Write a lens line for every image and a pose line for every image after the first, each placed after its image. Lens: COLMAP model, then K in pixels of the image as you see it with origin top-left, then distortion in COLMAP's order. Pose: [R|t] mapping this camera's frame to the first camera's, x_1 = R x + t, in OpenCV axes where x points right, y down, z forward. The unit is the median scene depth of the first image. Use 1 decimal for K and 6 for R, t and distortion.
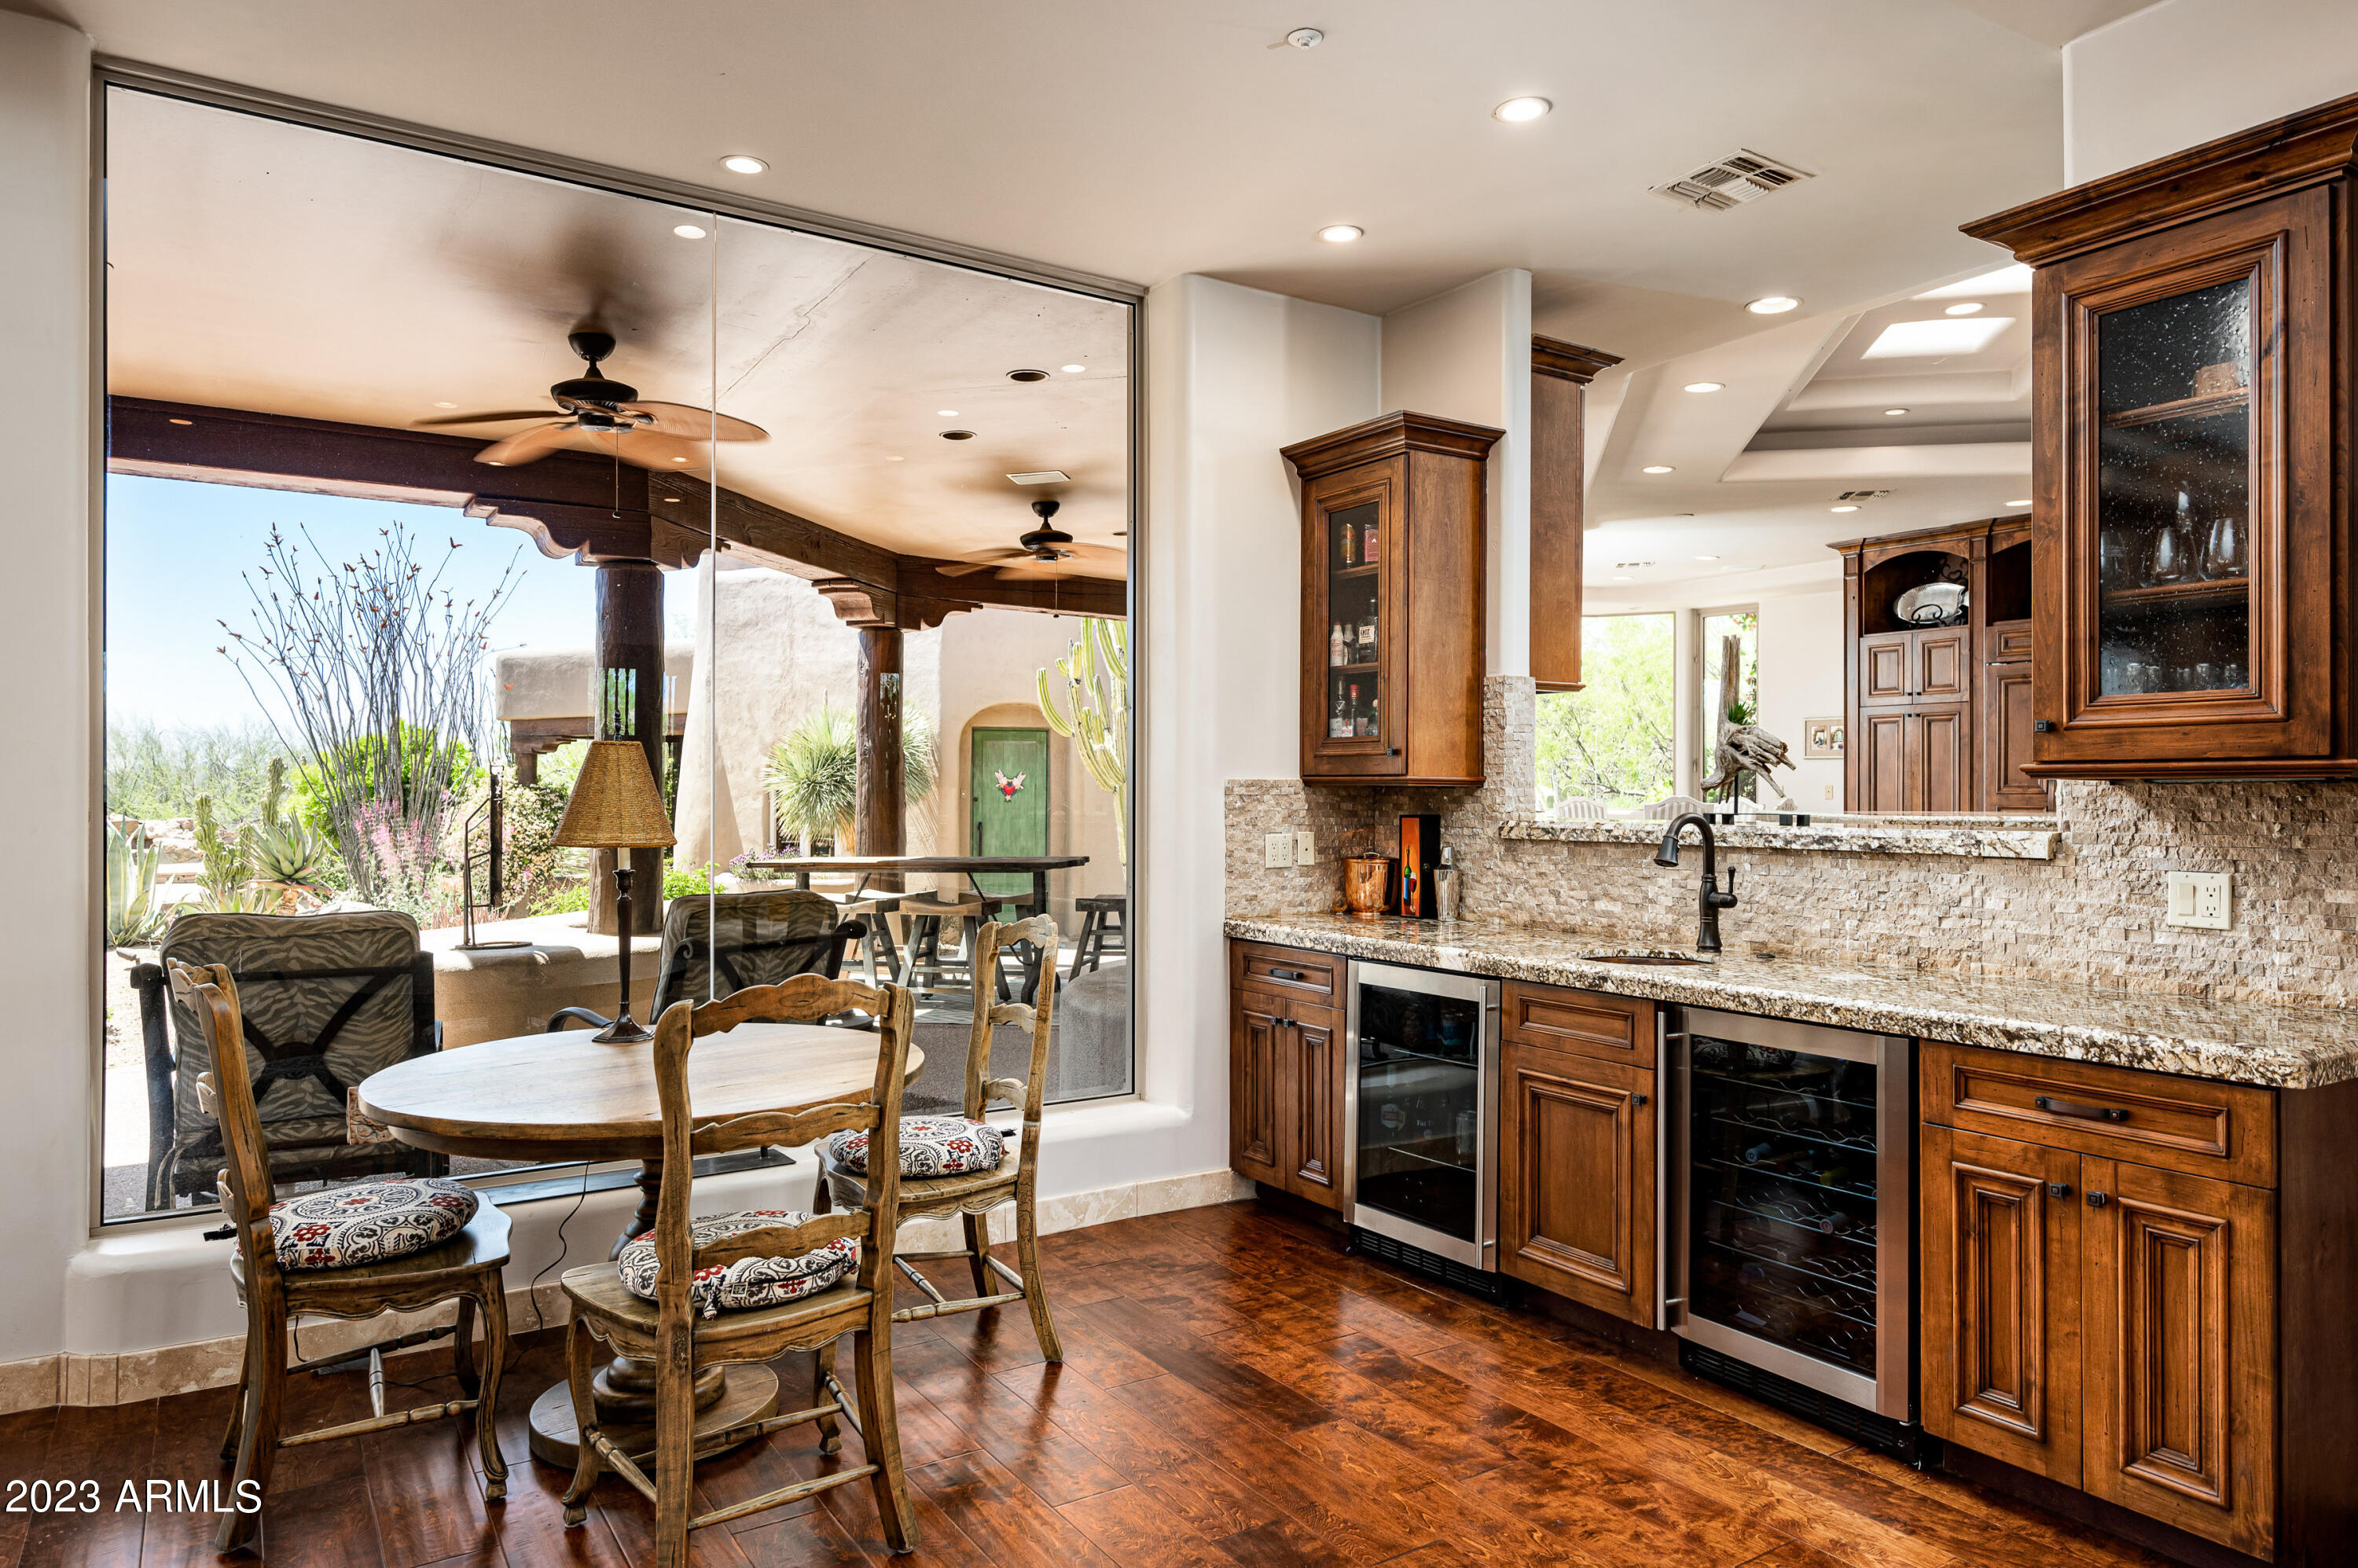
lens RADIAL K [[1471.8, 0, 1186.1], [0, 1471.8, 789.8], [0, 0, 1]] dist [0.000180, -0.000652]
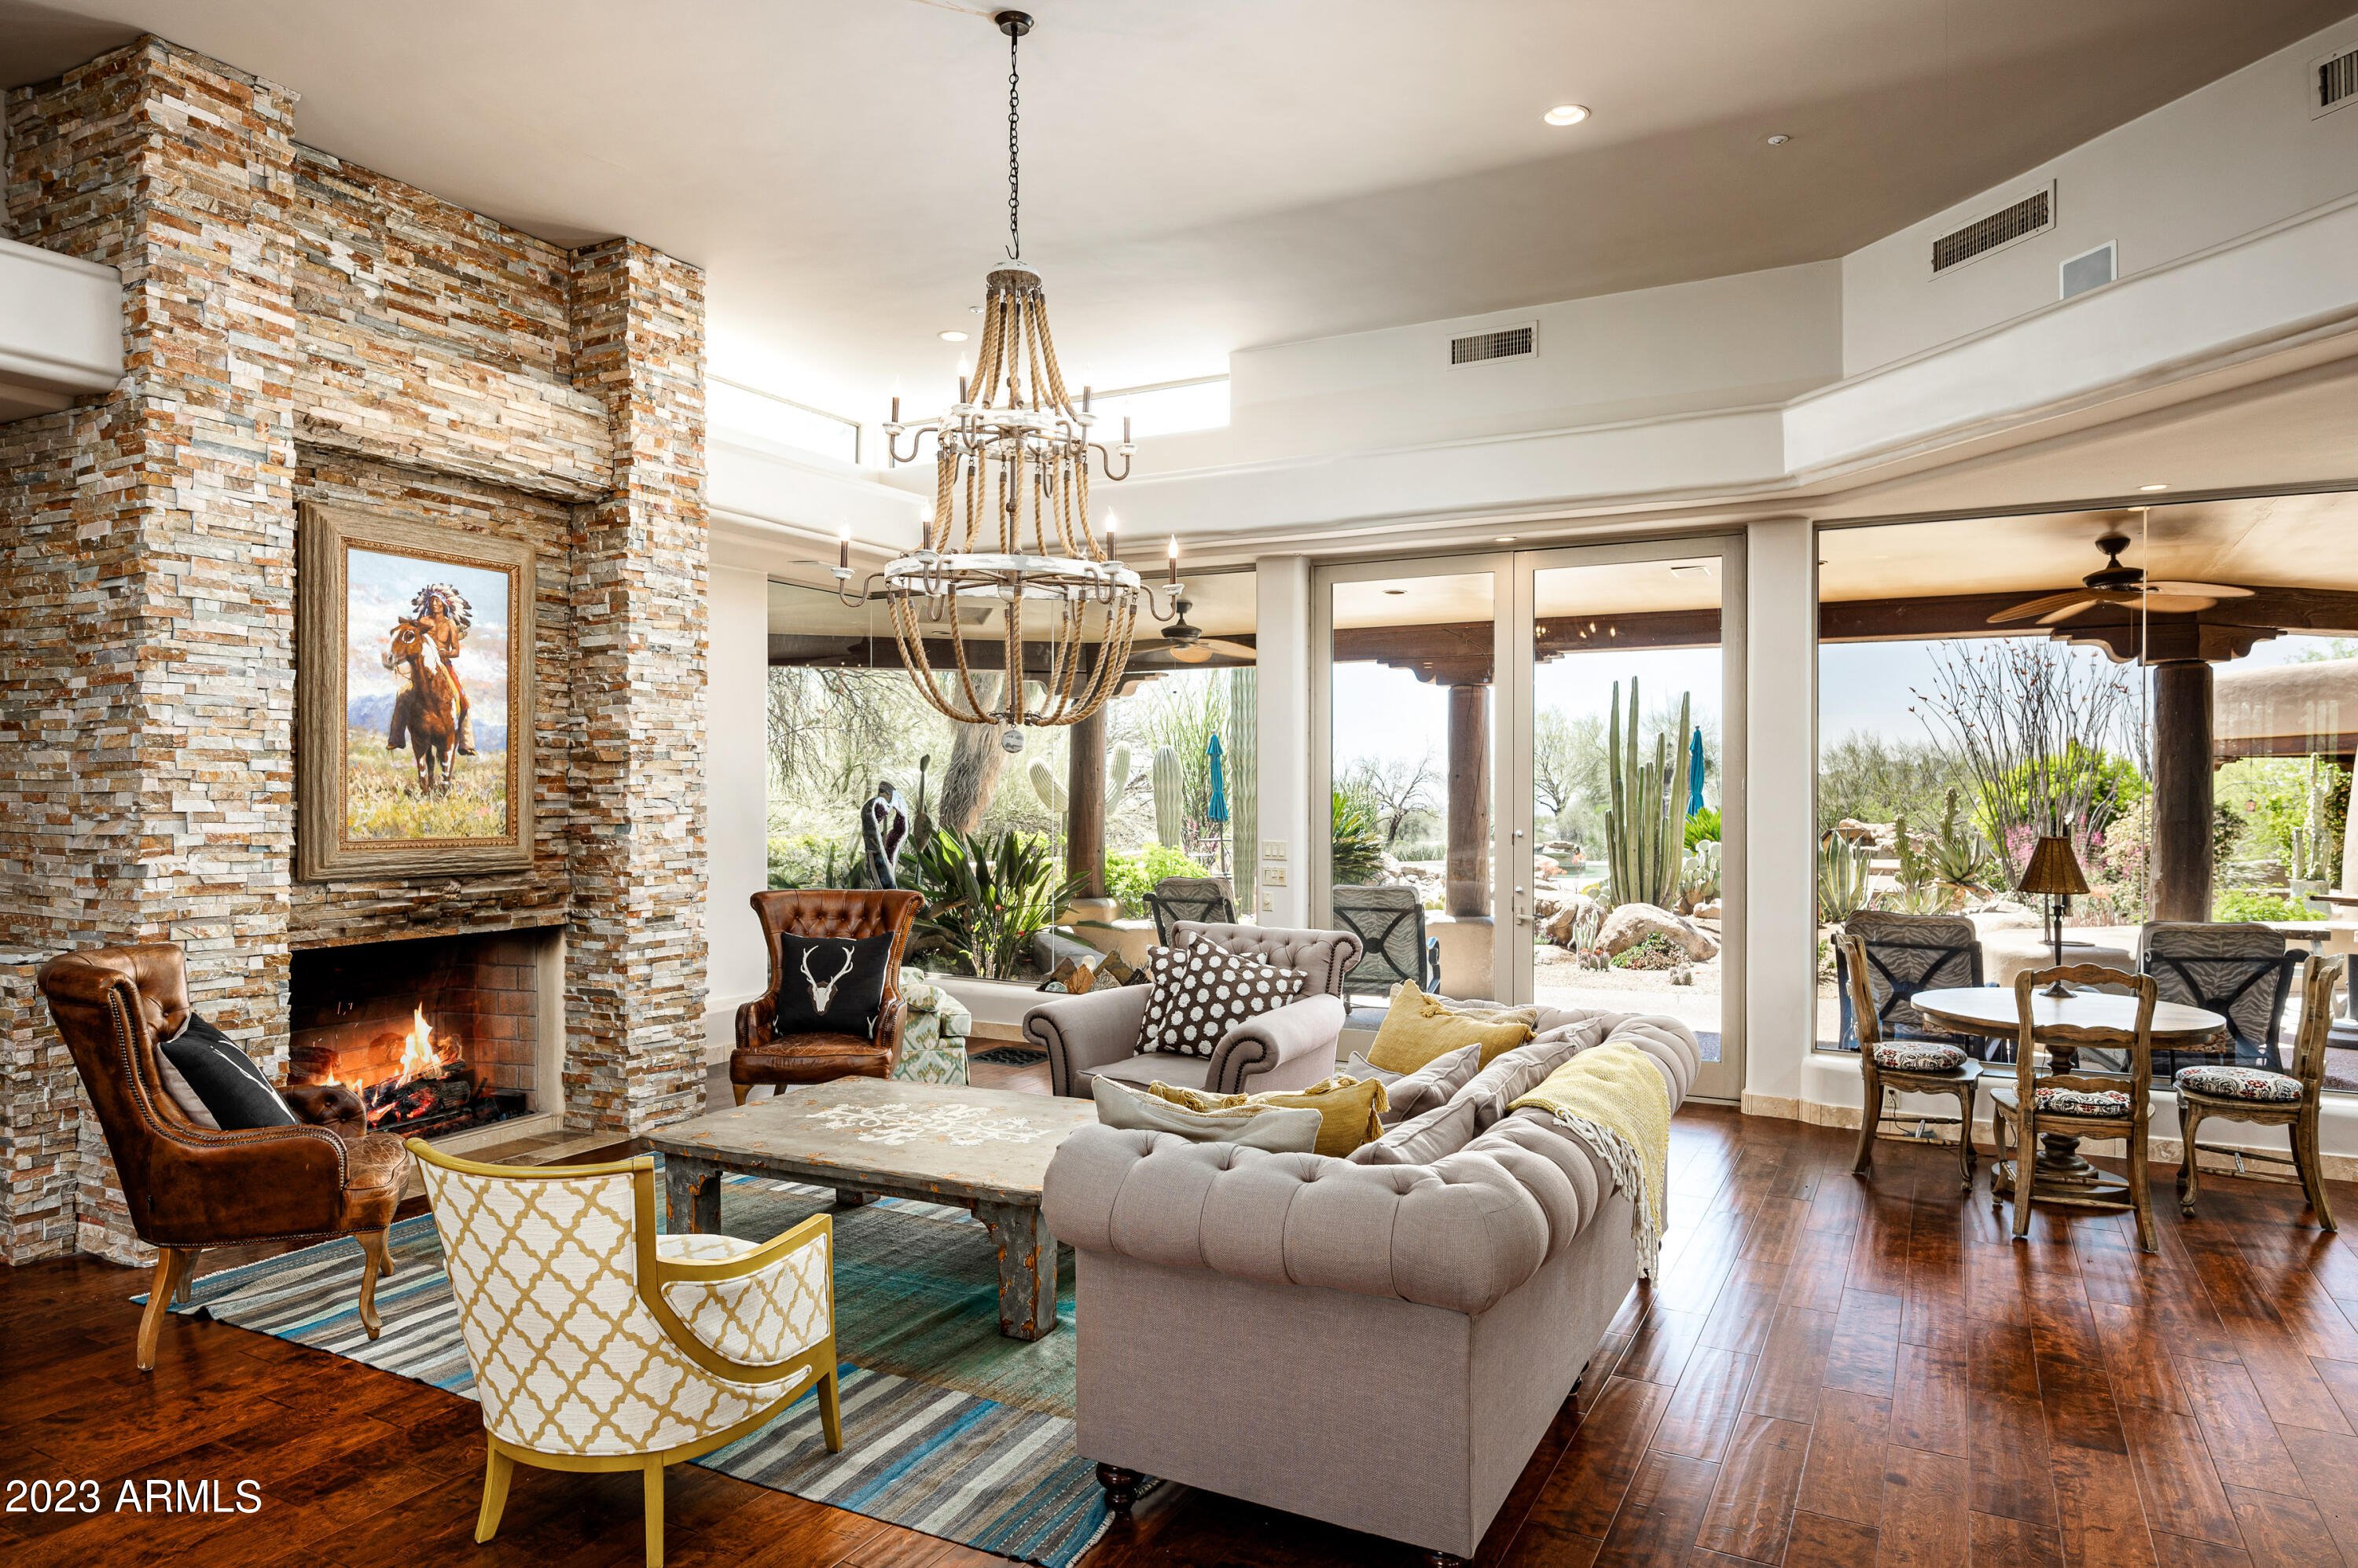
lens RADIAL K [[1423.5, 0, 1183.3], [0, 1423.5, 792.1], [0, 0, 1]] dist [-0.001832, -0.000264]
pose [[0.478966, 0.005132, -0.877819, 0.466088], [-0.000060, 0.999983, 0.005813, -0.069582], [0.877834, -0.002731, 0.478958, -0.584778]]
